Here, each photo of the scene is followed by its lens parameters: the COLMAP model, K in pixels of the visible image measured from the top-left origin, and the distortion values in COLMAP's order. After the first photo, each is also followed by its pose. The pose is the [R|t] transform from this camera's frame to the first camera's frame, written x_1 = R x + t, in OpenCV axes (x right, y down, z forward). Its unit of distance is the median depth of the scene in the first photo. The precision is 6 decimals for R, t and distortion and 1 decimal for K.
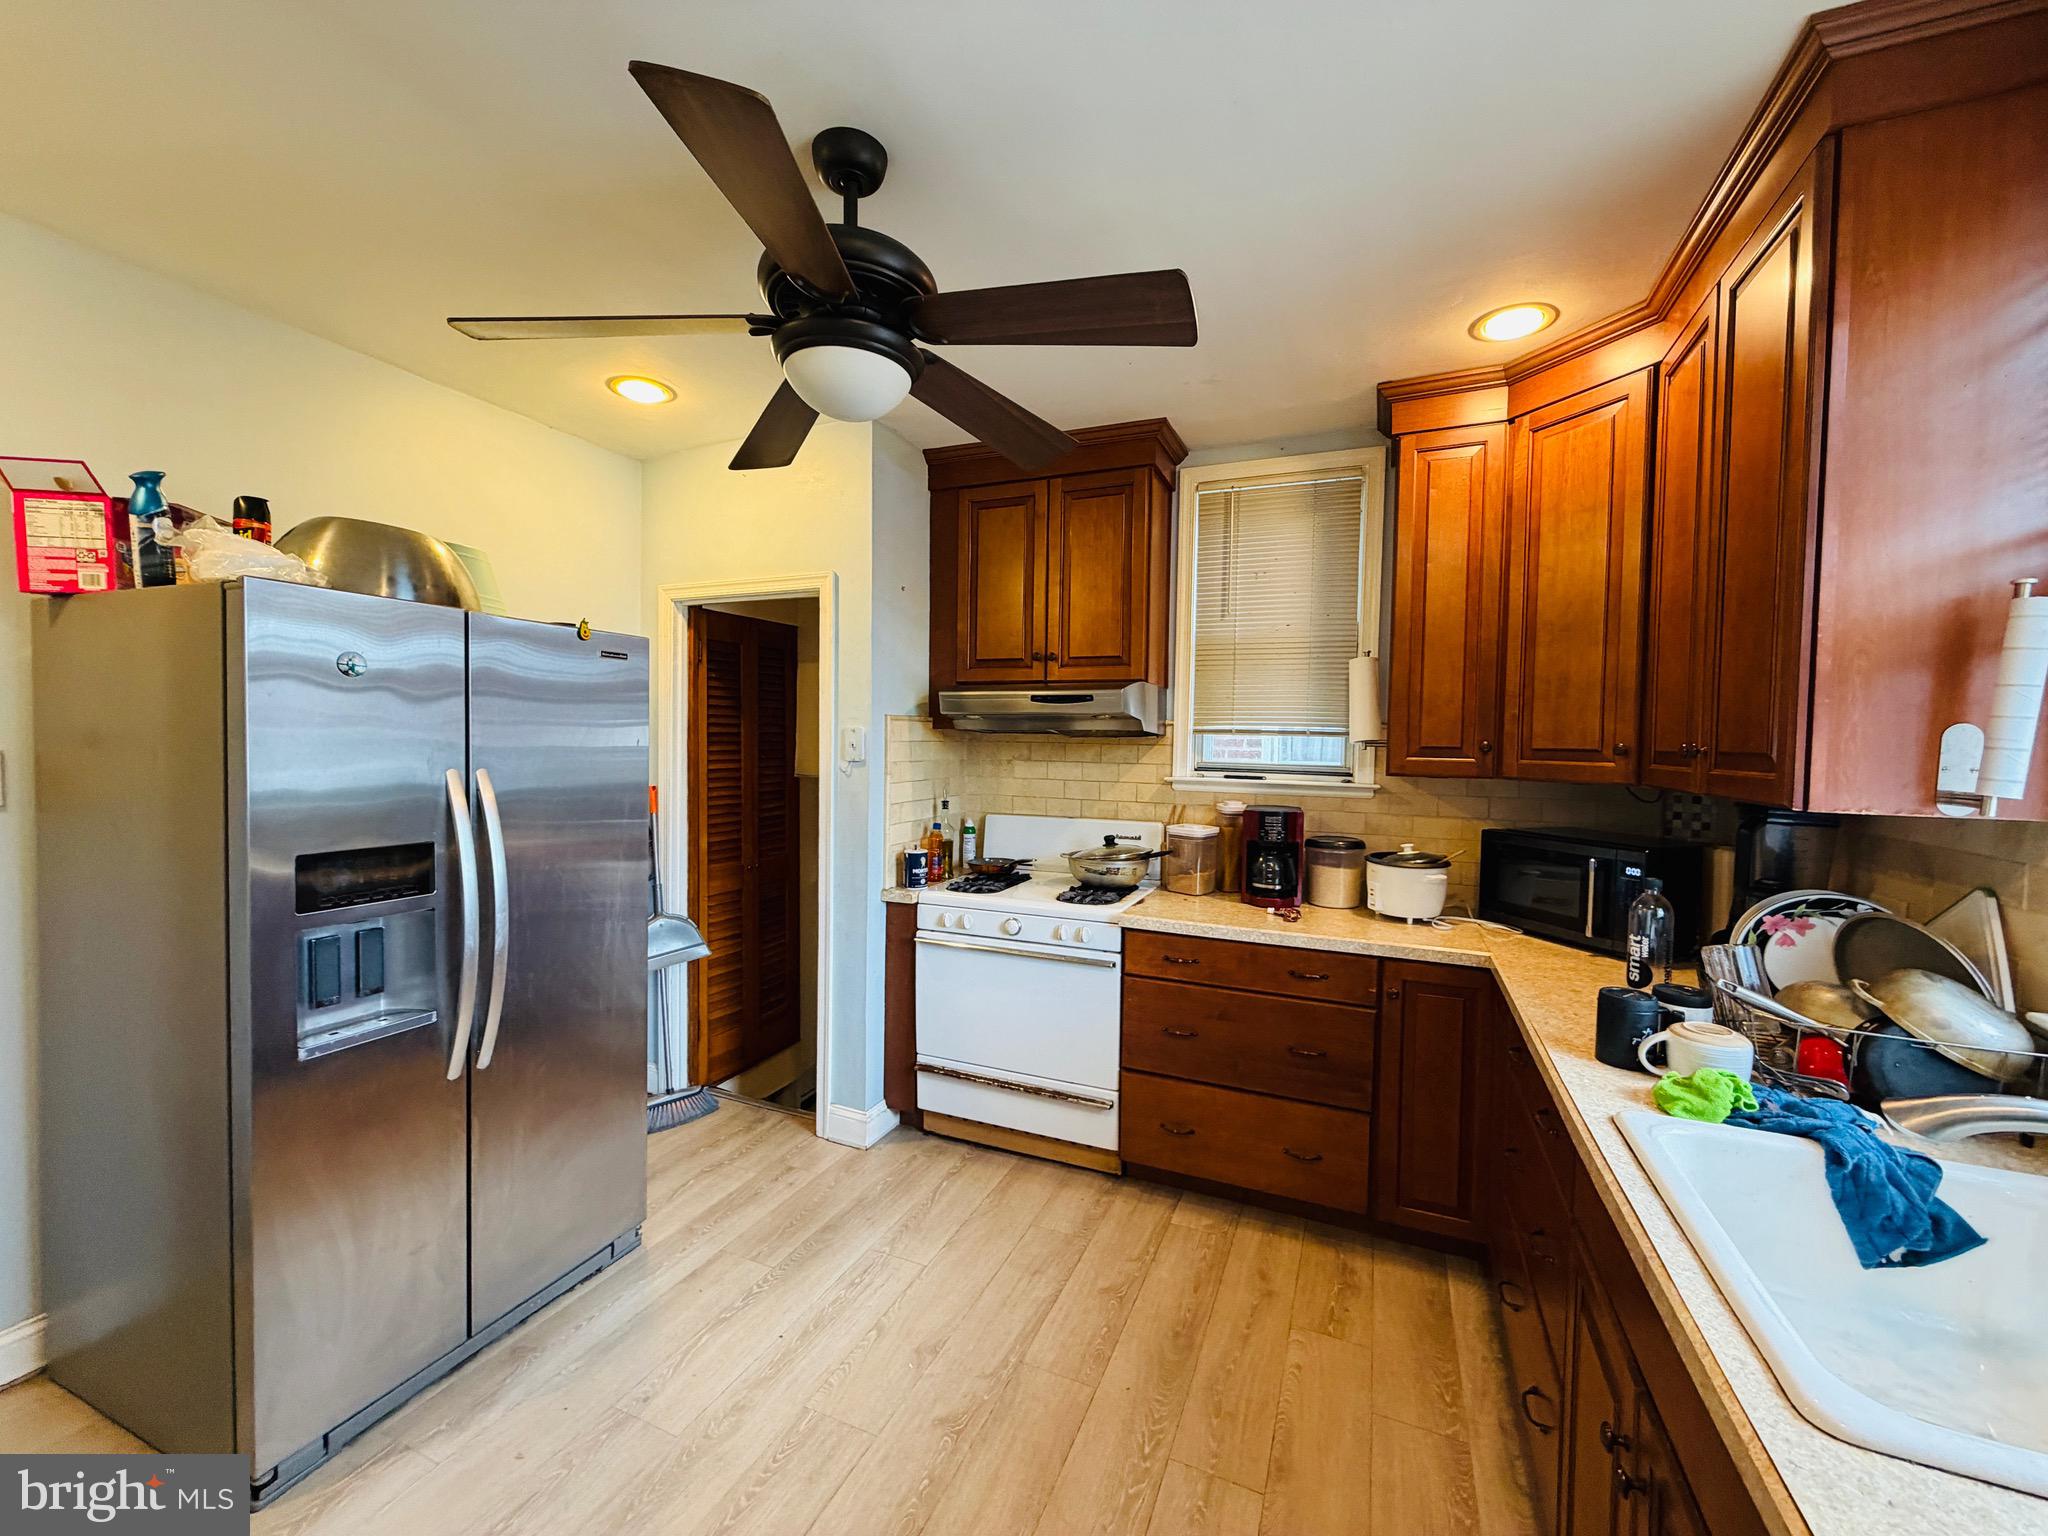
lens RADIAL K [[818.5, 0, 1021.5], [0, 818.5, 769.3], [0, 0, 1]] dist [0.003674, 0.000143]
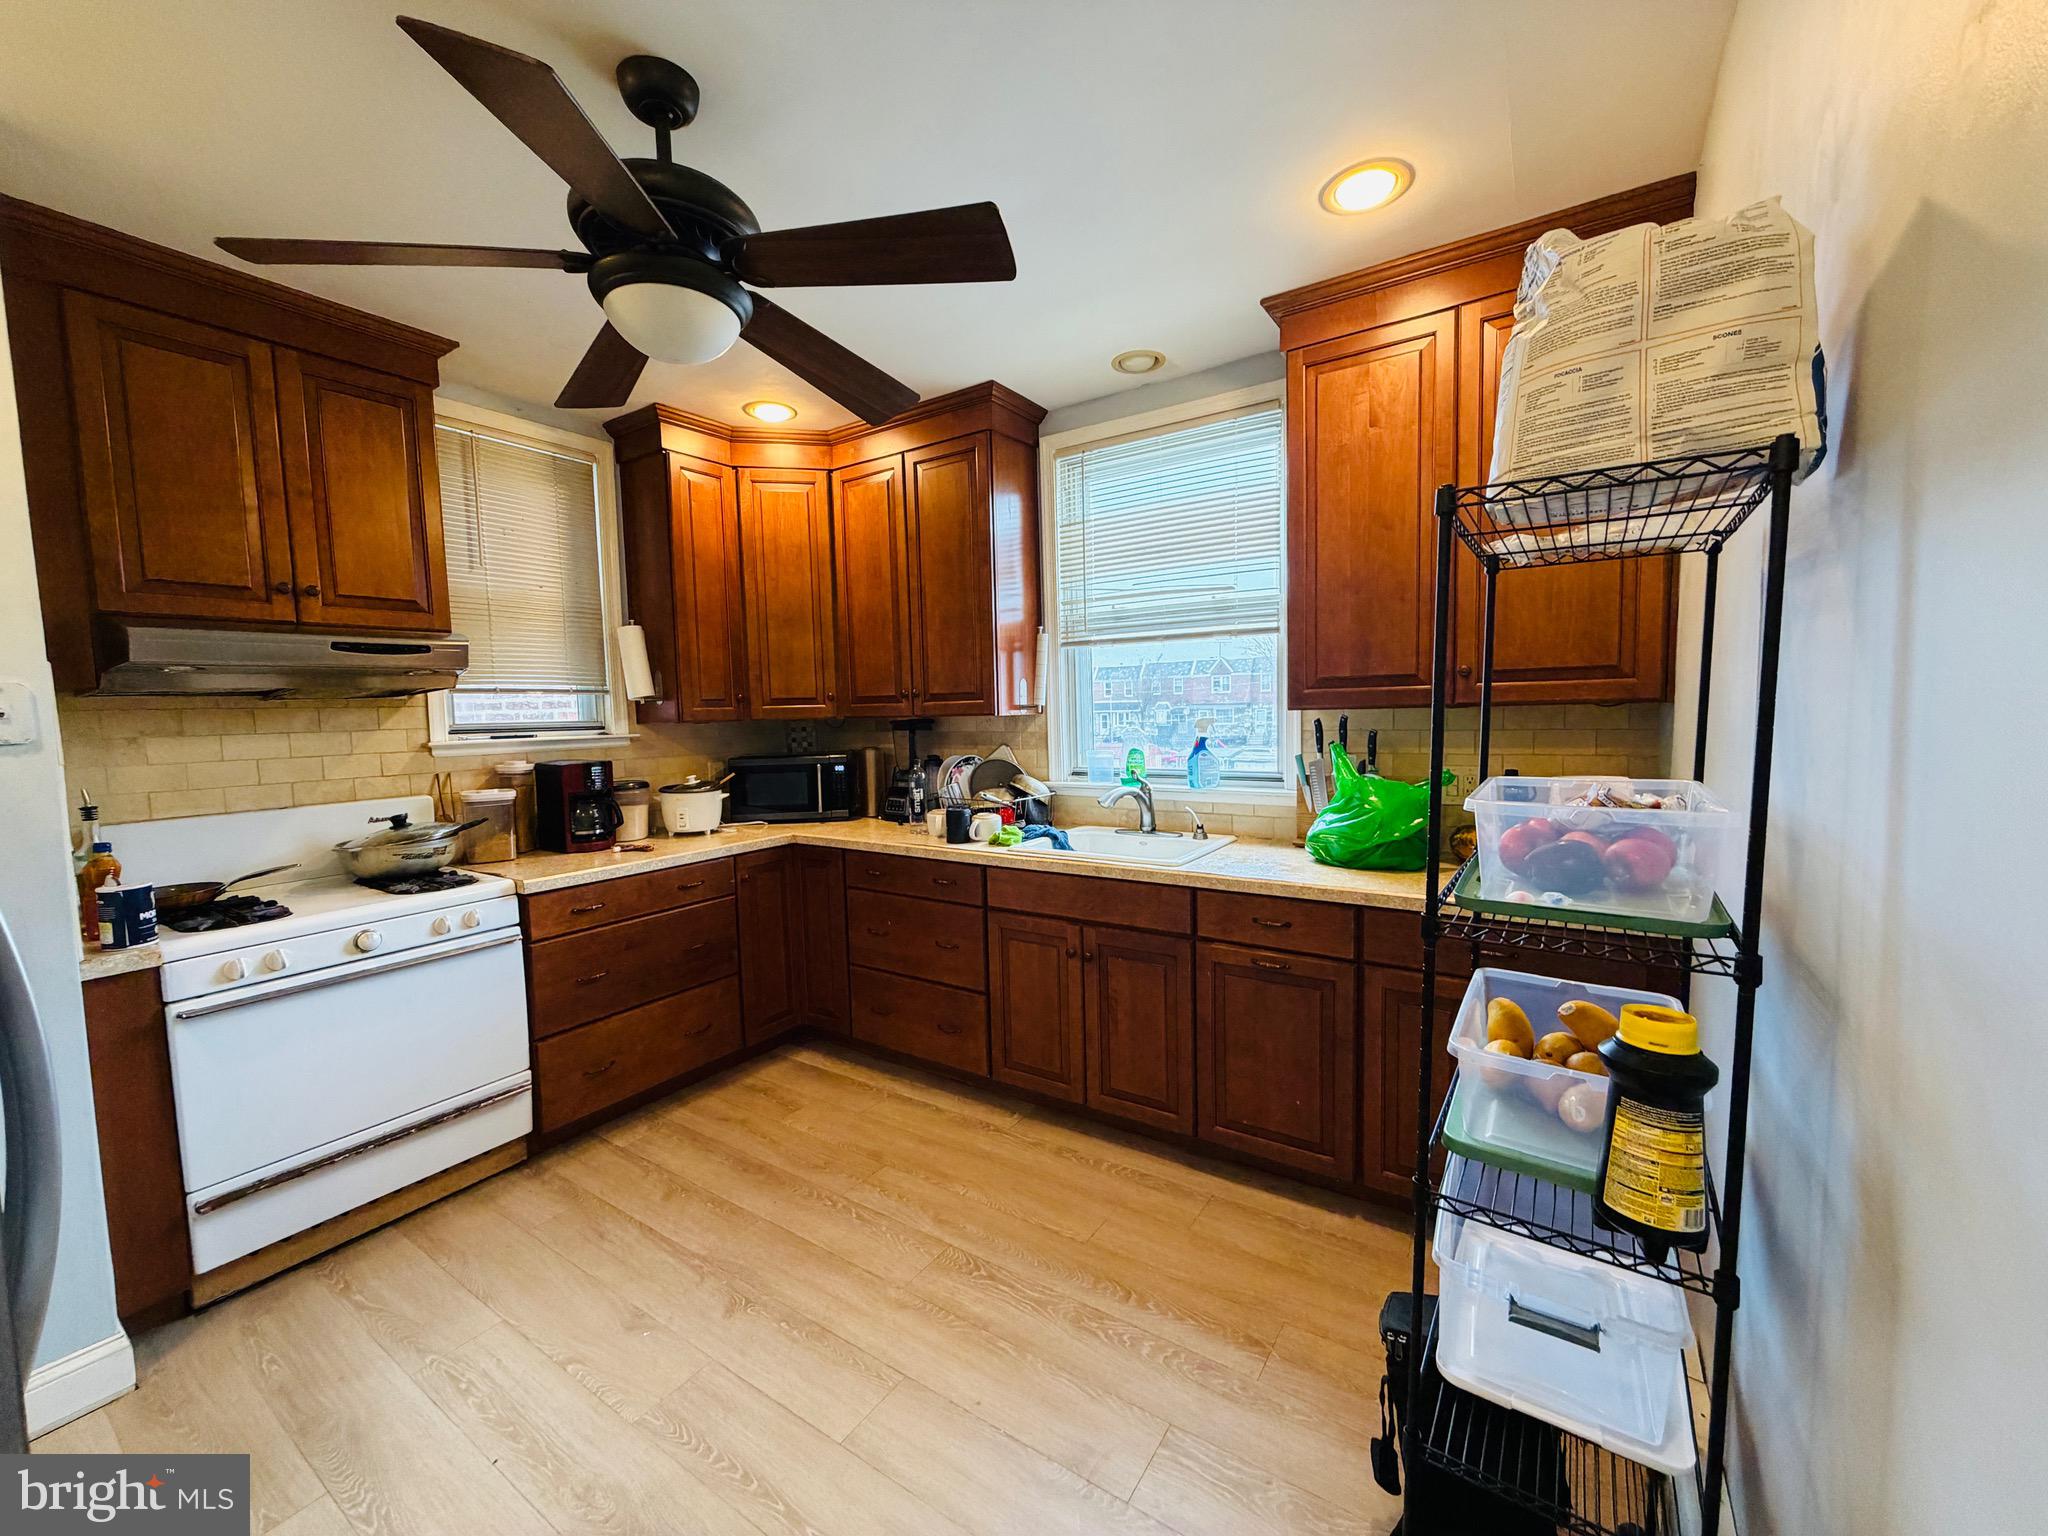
lens RADIAL K [[818.5, 0, 1023.5], [0, 818.5, 766.7], [0, 0, 1]] dist [0.003674, 0.000143]
pose [[0.173599, -0.094050, 0.980315, -0.671950], [0.063619, 0.994421, 0.084137, 0.002061], [-0.982759, 0.047761, 0.178614, 0.249249]]
